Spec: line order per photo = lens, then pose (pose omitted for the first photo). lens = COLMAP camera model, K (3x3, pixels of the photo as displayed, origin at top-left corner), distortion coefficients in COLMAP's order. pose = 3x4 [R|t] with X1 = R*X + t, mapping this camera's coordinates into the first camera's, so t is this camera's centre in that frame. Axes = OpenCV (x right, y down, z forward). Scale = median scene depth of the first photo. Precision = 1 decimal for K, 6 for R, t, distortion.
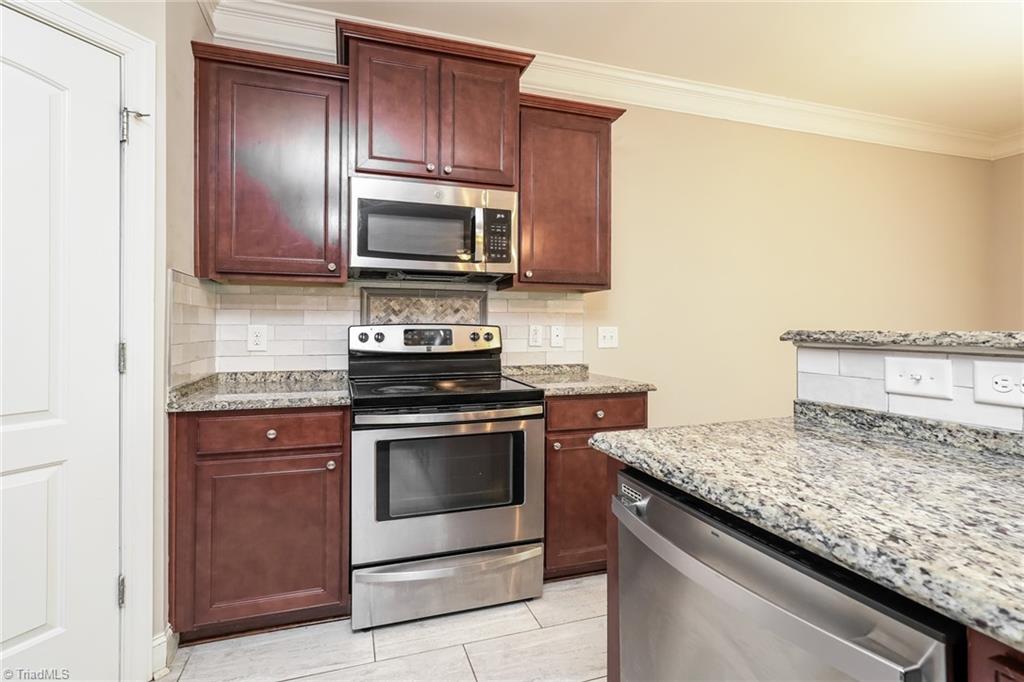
lens RADIAL K [[475.3, 0, 511.4], [0, 475.3, 333.3], [0, 0, 1]] dist [-0.000313, 0.000024]
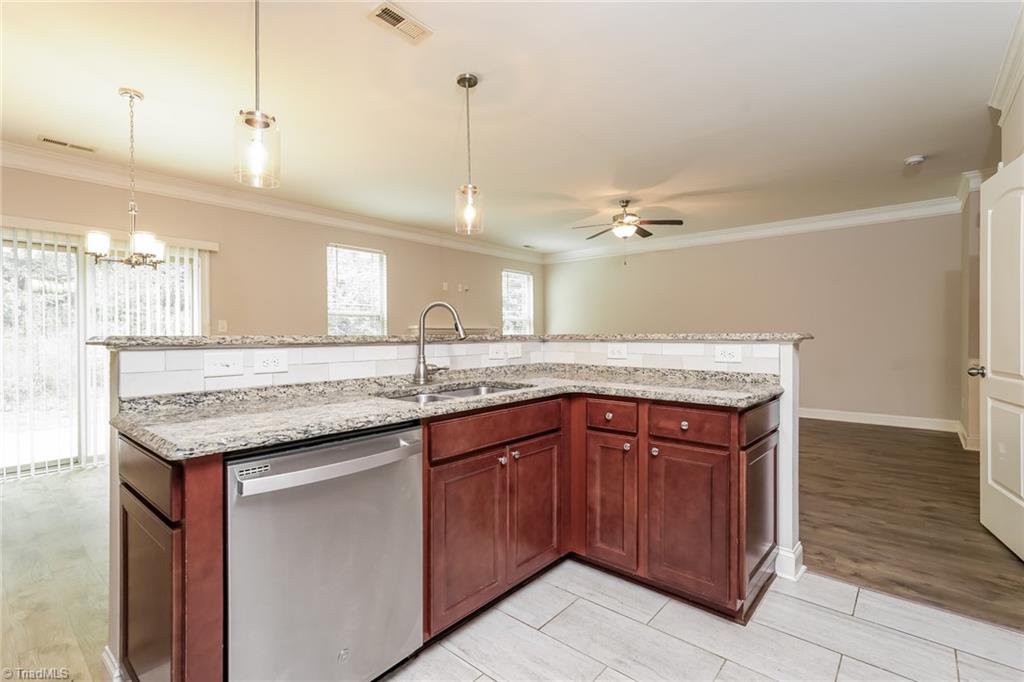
lens RADIAL K [[475.3, 0, 510.8], [0, 475.3, 339.4], [0, 0, 1]] dist [-0.000313, 0.000024]
pose [[-0.525123, -0.000480, 0.851026, -0.977518], [0.013911, 0.999861, 0.009148, 0.005258], [-0.850913, 0.016642, -0.525044, 0.965558]]
